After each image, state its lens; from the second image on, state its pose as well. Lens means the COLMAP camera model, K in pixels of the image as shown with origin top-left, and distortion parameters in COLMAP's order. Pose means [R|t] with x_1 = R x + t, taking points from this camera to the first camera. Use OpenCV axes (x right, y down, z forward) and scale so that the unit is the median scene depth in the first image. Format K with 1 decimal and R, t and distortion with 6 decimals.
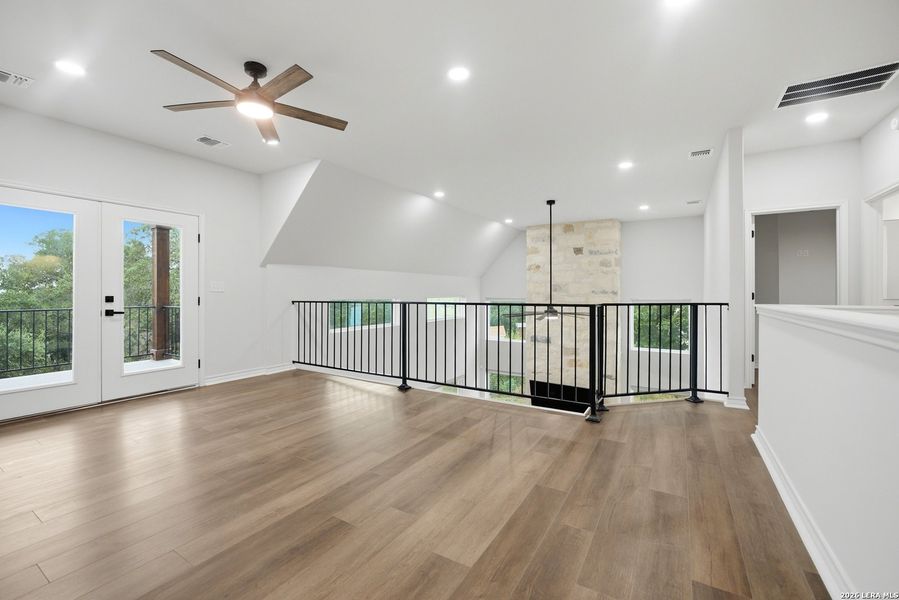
lens RADIAL K [[372.8, 0, 445.2], [0, 372.8, 297.3], [0, 0, 1]] dist [-0.019712, 0.002614]
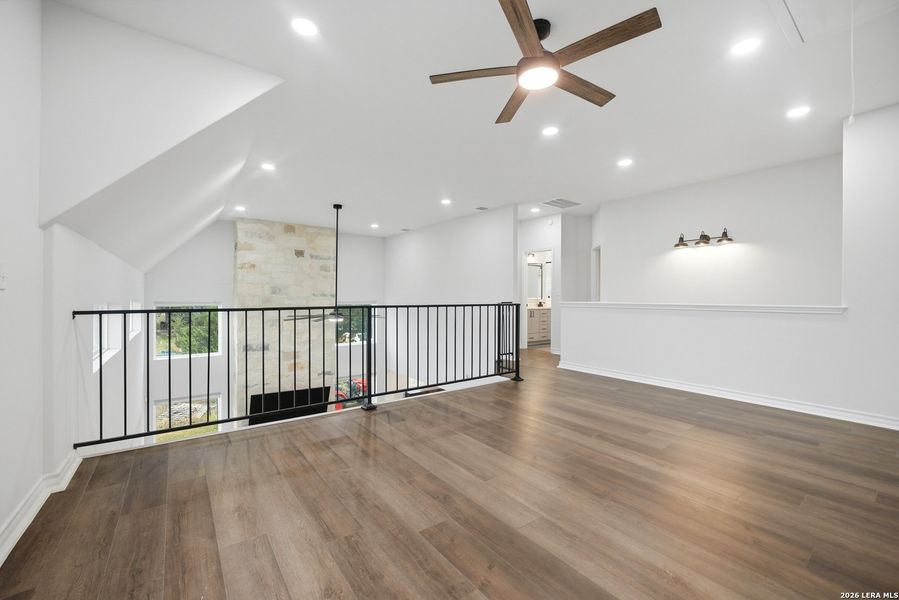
lens RADIAL K [[372.8, 0, 444.6], [0, 372.8, 298.9], [0, 0, 1]] dist [-0.019712, 0.002614]
pose [[0.367867, -0.005037, 0.929865, -0.437924], [0.008386, 0.999963, 0.002099, -0.001861], [-0.929841, 0.007026, 0.367895, 0.280204]]
